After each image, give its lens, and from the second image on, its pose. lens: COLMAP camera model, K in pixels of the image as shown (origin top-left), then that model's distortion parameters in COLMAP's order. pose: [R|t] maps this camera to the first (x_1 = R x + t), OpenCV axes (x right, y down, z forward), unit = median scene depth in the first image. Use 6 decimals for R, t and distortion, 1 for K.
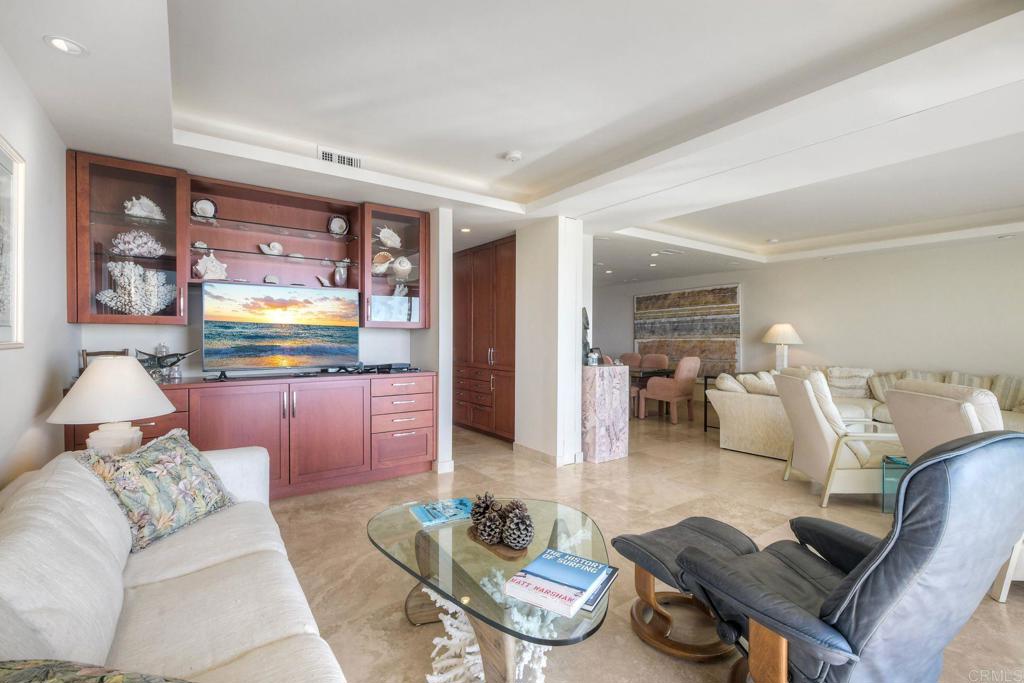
lens RADIAL K [[465.7, 0, 508.2], [0, 465.7, 344.0], [0, 0, 1]] dist [0.003204, 0.000244]
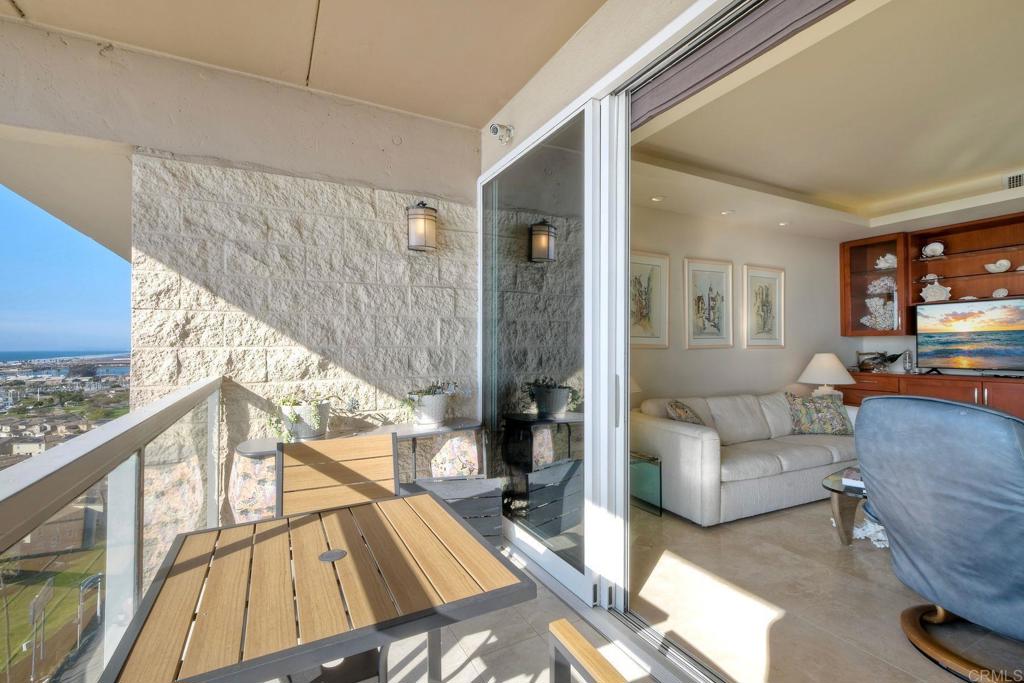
lens RADIAL K [[465.7, 0, 508.2], [0, 465.7, 344.0], [0, 0, 1]] dist [0.003204, 0.000244]
pose [[-0.133016, -0.020963, -0.990892, 0.920836], [-0.019147, 0.999644, -0.018578, 0.036992], [0.990929, 0.016501, -0.133370, -0.043409]]
